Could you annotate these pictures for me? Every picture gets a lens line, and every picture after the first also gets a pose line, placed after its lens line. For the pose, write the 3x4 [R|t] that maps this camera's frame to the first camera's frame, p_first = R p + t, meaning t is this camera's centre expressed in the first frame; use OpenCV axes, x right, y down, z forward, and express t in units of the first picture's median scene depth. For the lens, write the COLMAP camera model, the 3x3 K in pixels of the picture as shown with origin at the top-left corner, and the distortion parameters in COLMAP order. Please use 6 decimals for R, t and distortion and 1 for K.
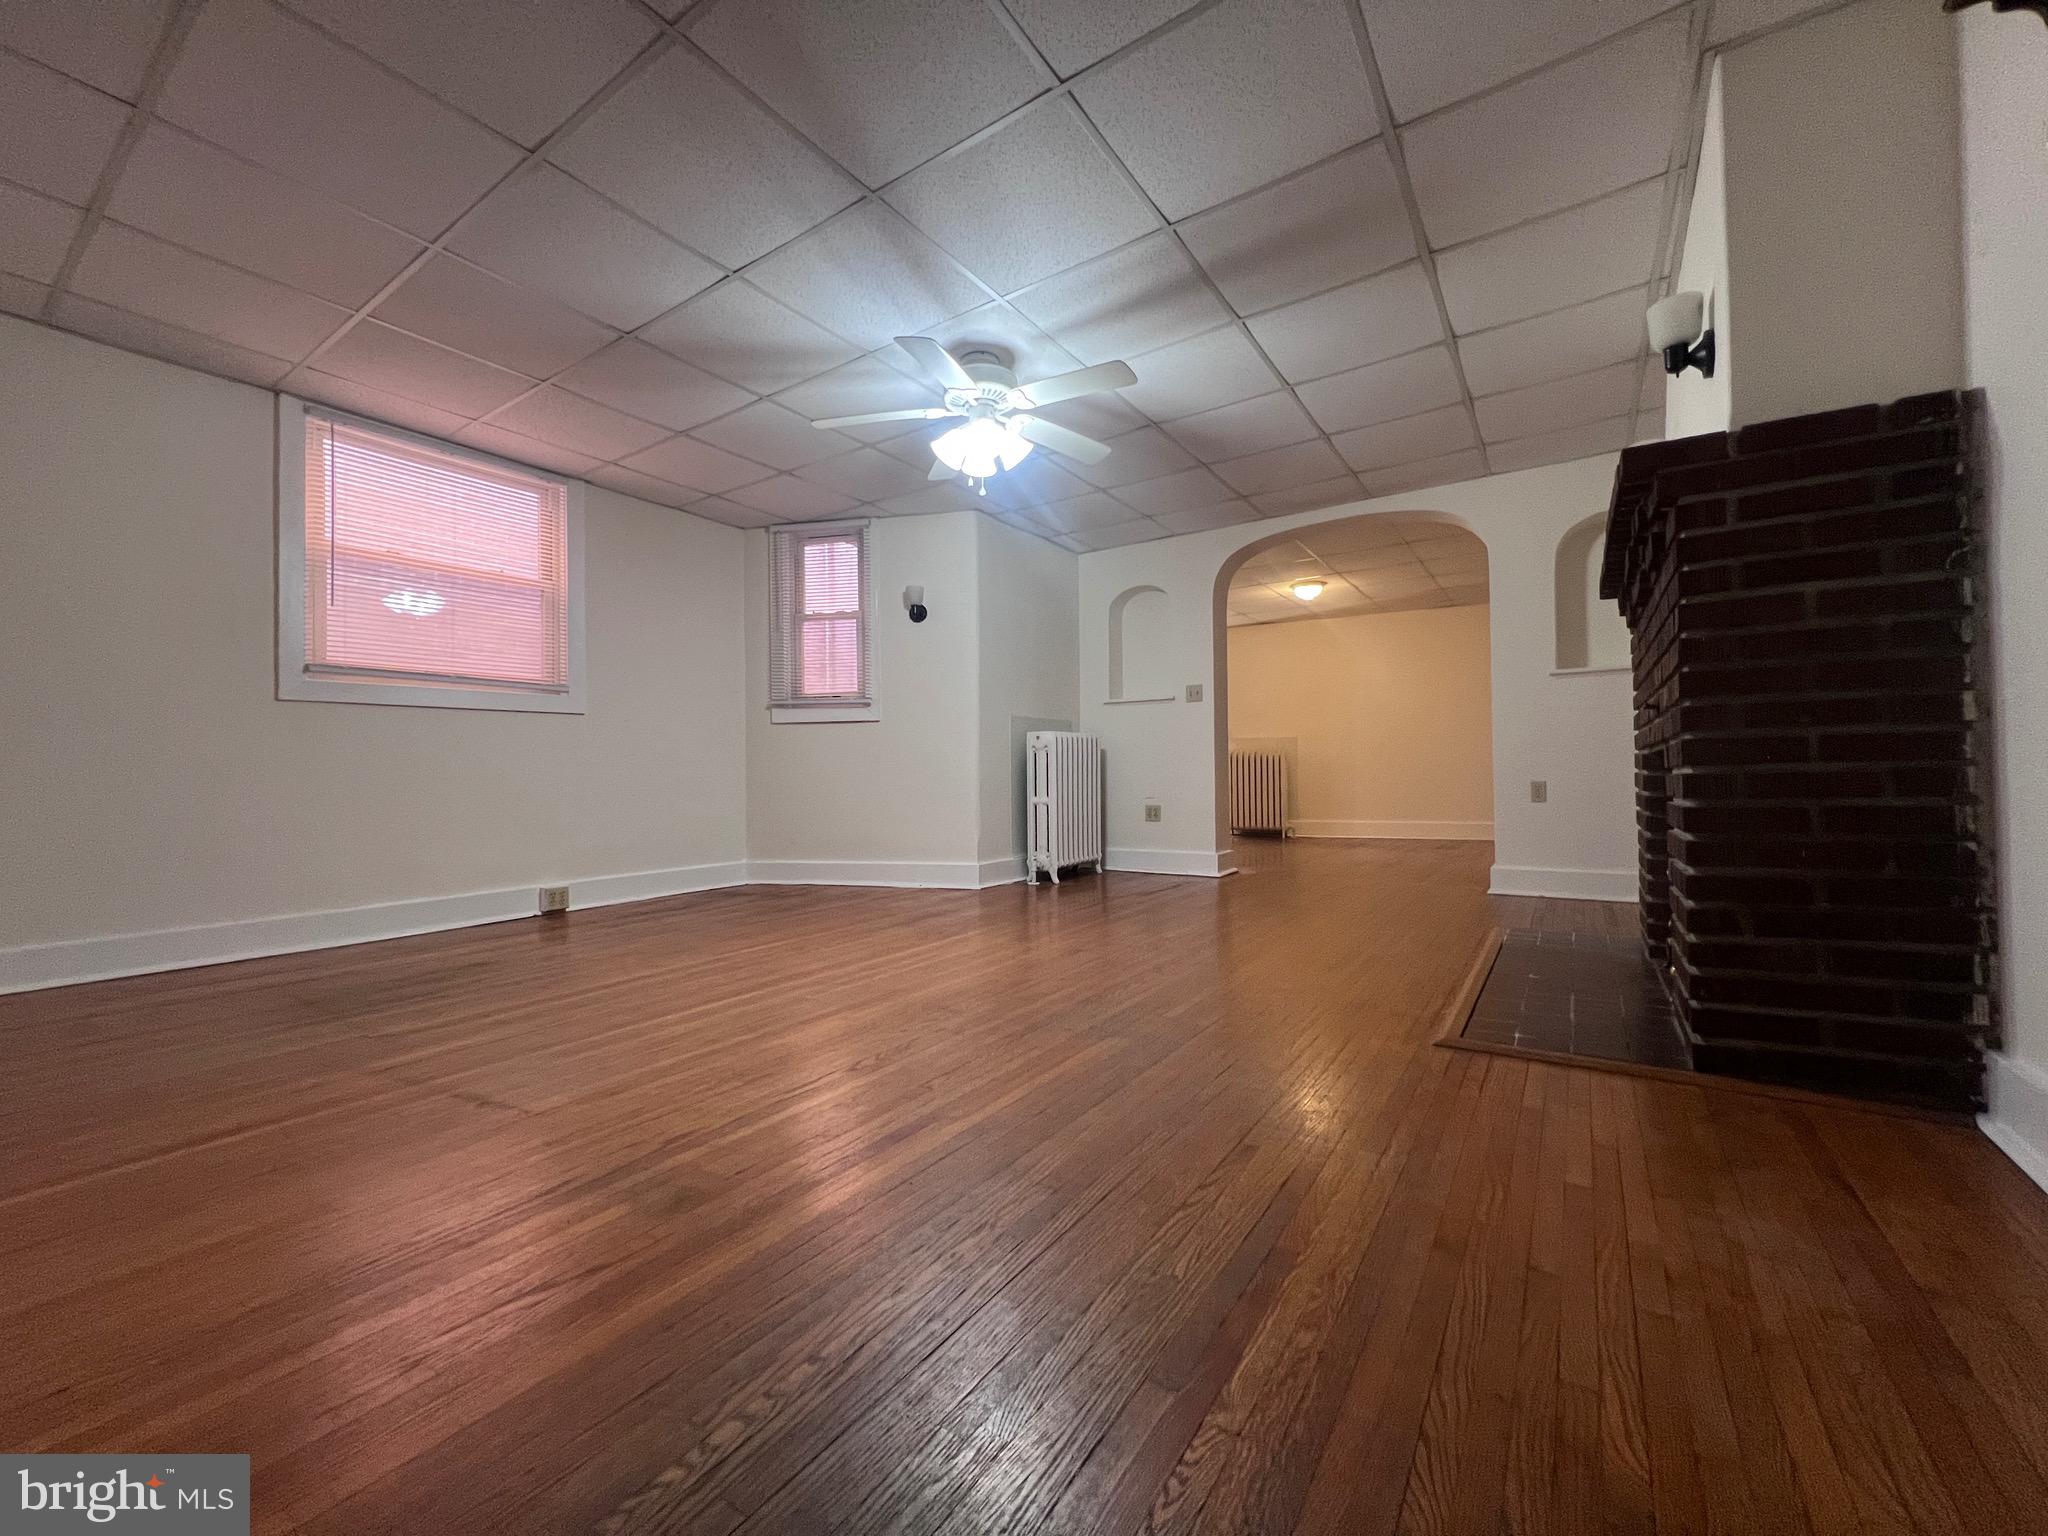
lens RADIAL K [[816.7, 0, 1016.1], [0, 816.7, 763.4], [0, 0, 1]] dist [0.000134, -0.000166]
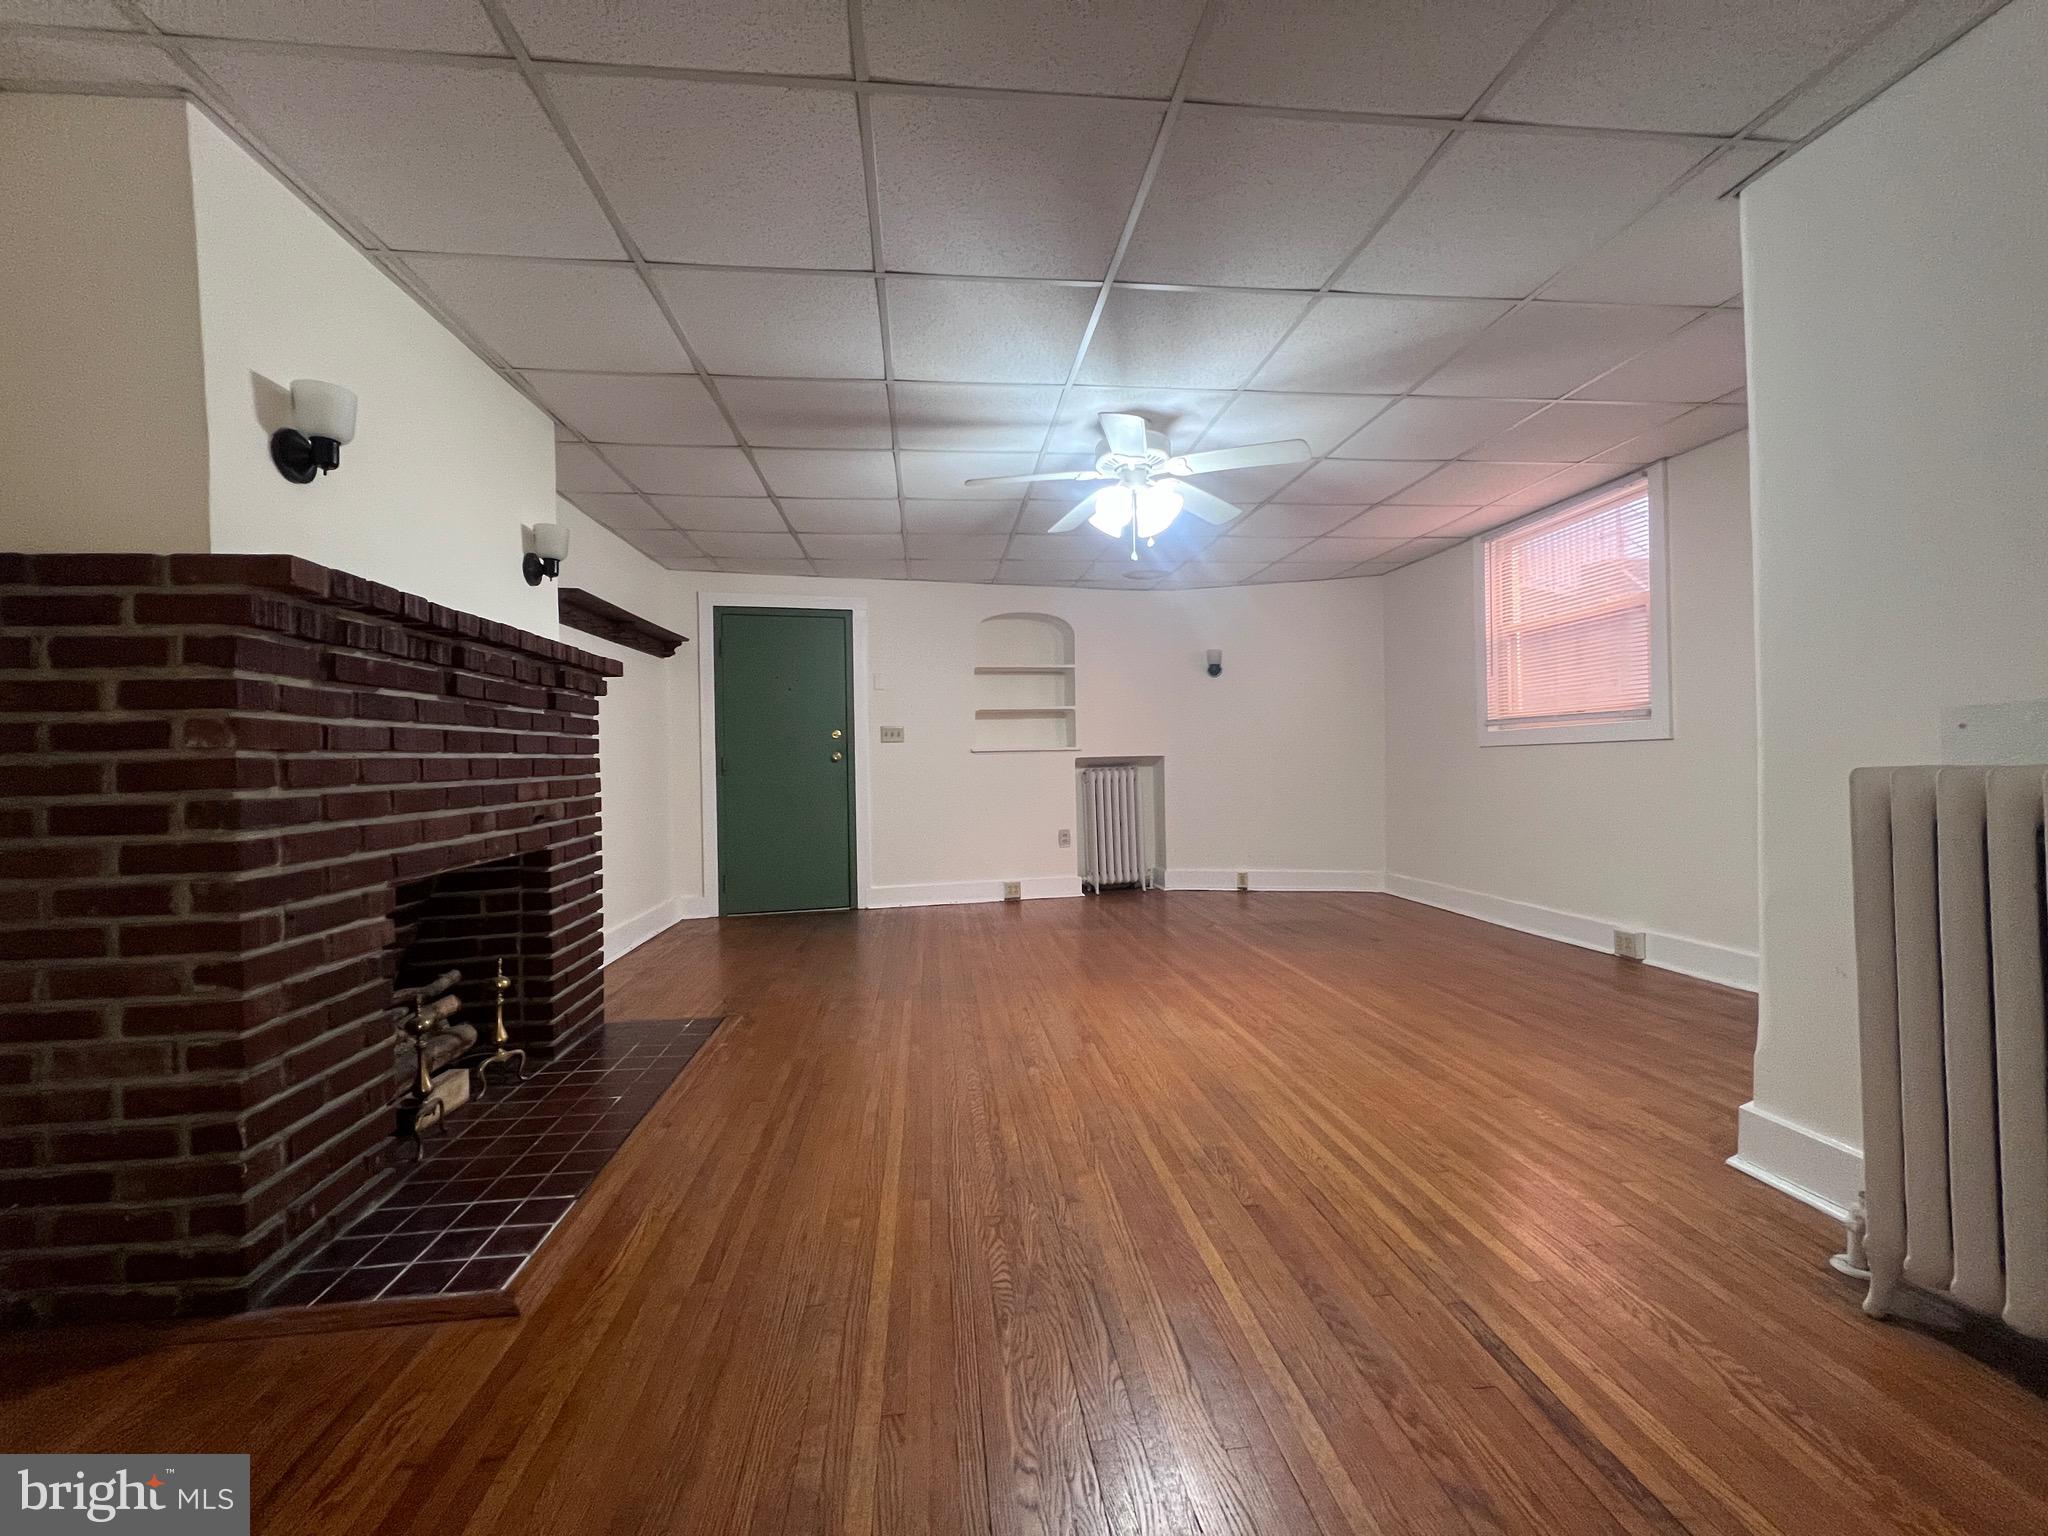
lens RADIAL K [[816.7, 0, 1016.5], [0, 816.7, 764.1], [0, 0, 1]] dist [0.000134, -0.000166]
pose [[-0.757462, 0.031089, -0.652139, 0.680357], [0.038495, 0.999254, 0.002925, -0.081363], [0.651743, -0.022889, -0.758094, 1.549976]]
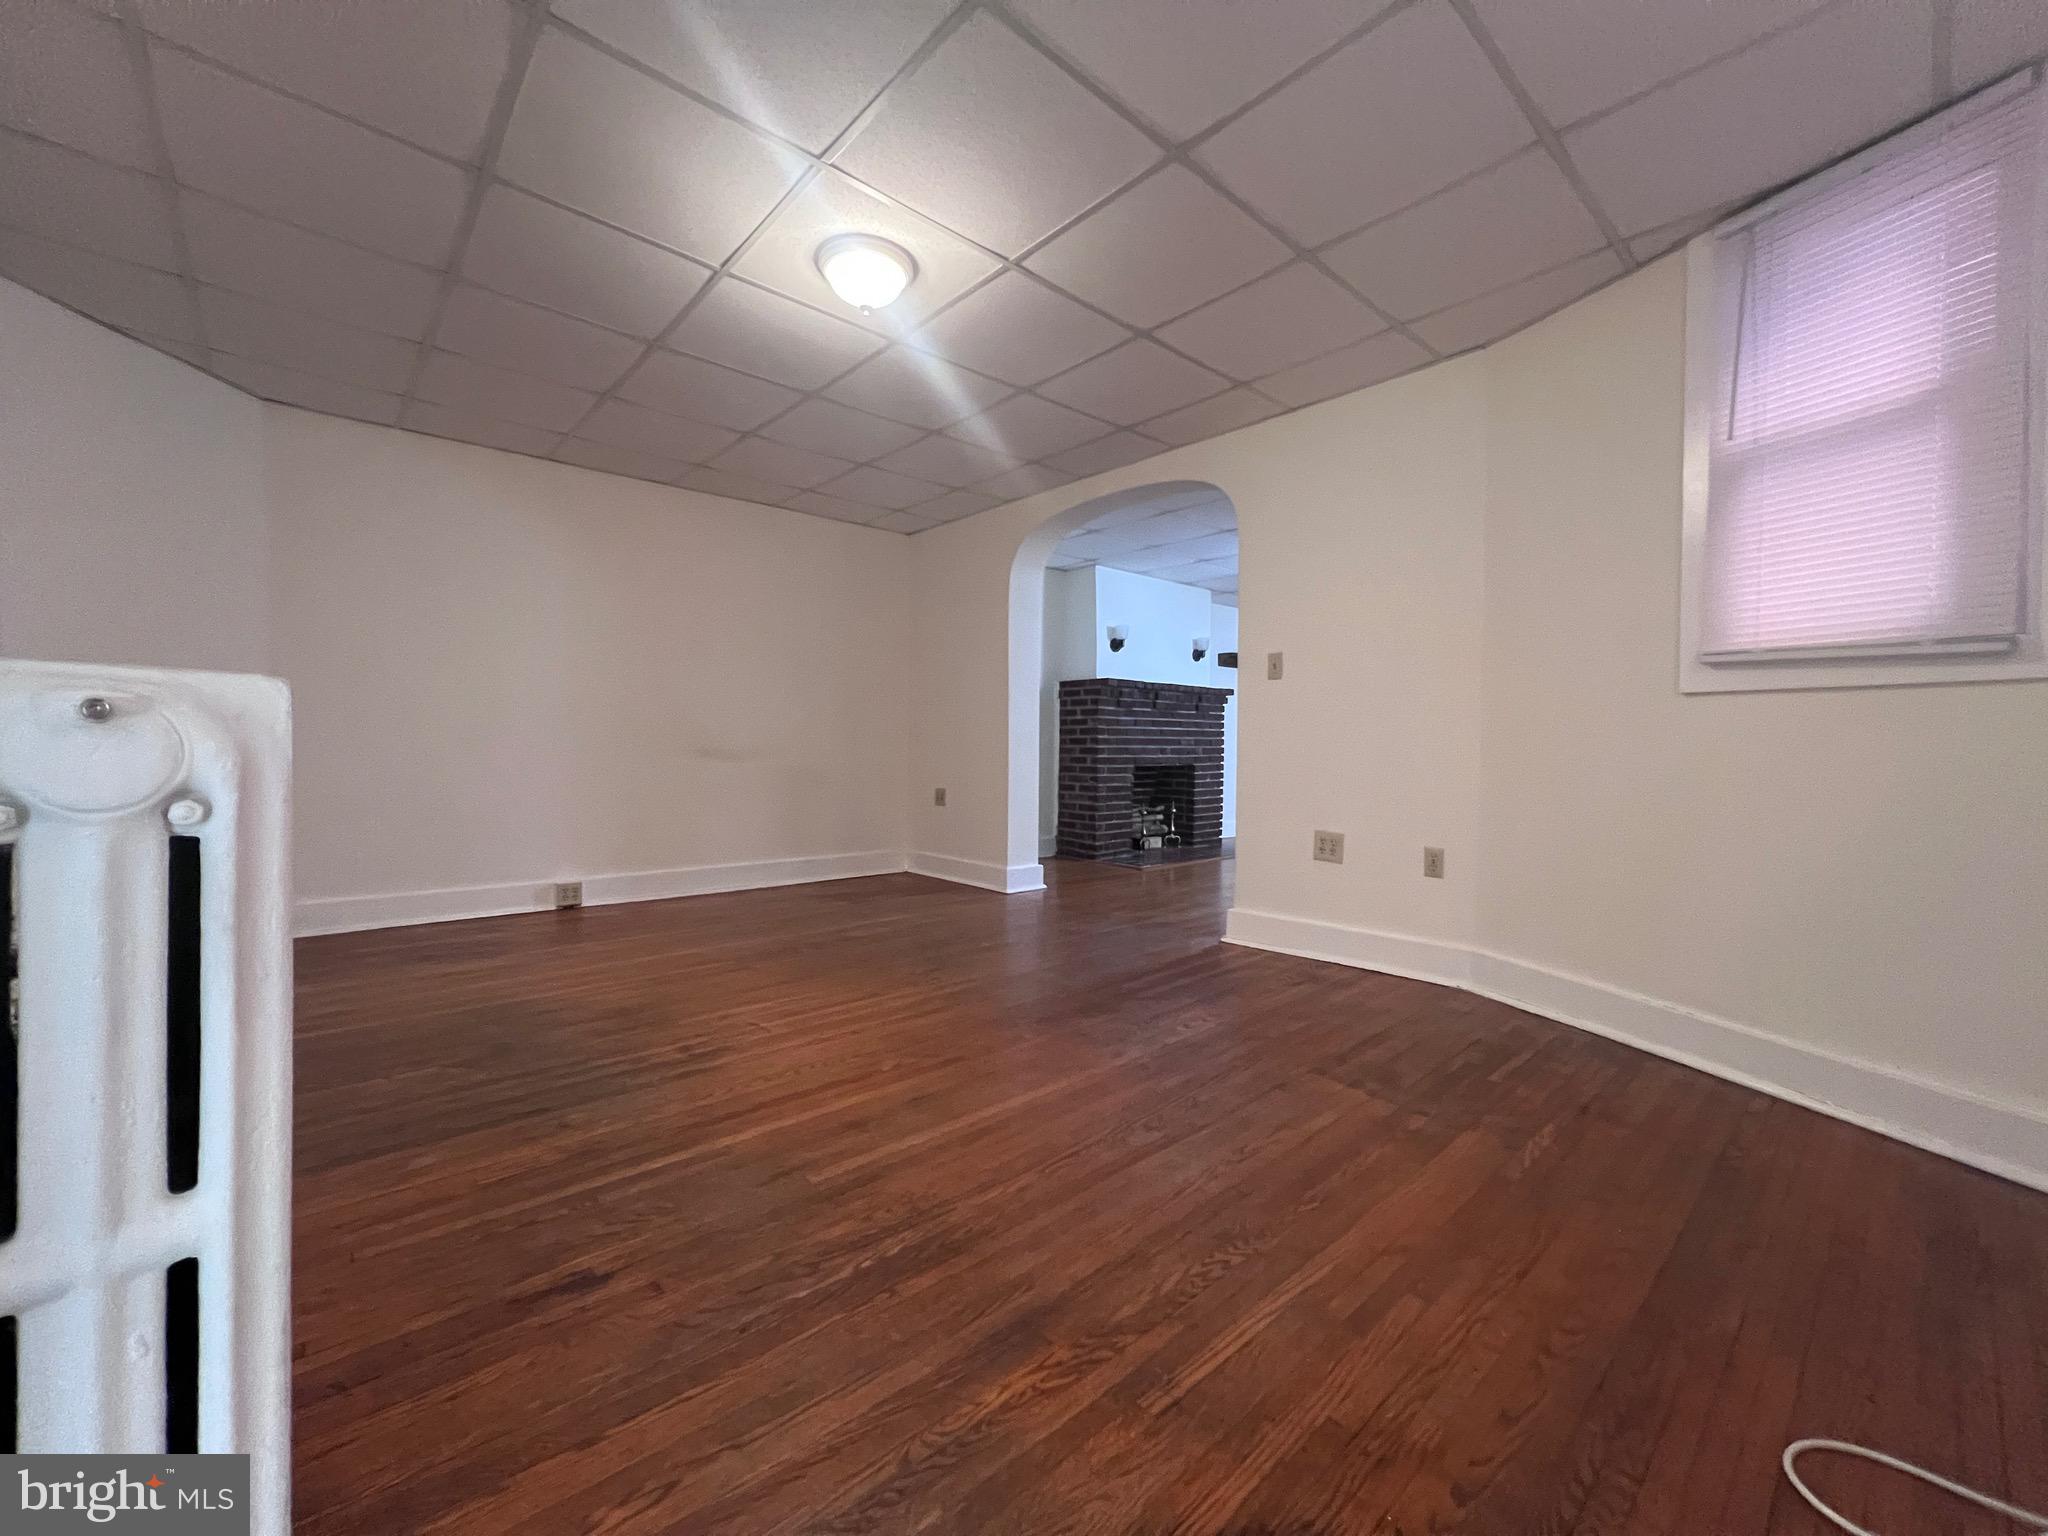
lens RADIAL K [[816.7, 0, 1007.0], [0, 816.7, 757.9], [0, 0, 1]] dist [0.000134, -0.000166]
pose [[-0.969298, -0.000504, 0.245890, 0.458198], [-0.000840, 0.999999, -0.001264, -0.028318], [-0.245889, -0.001431, -0.969297, 2.774052]]
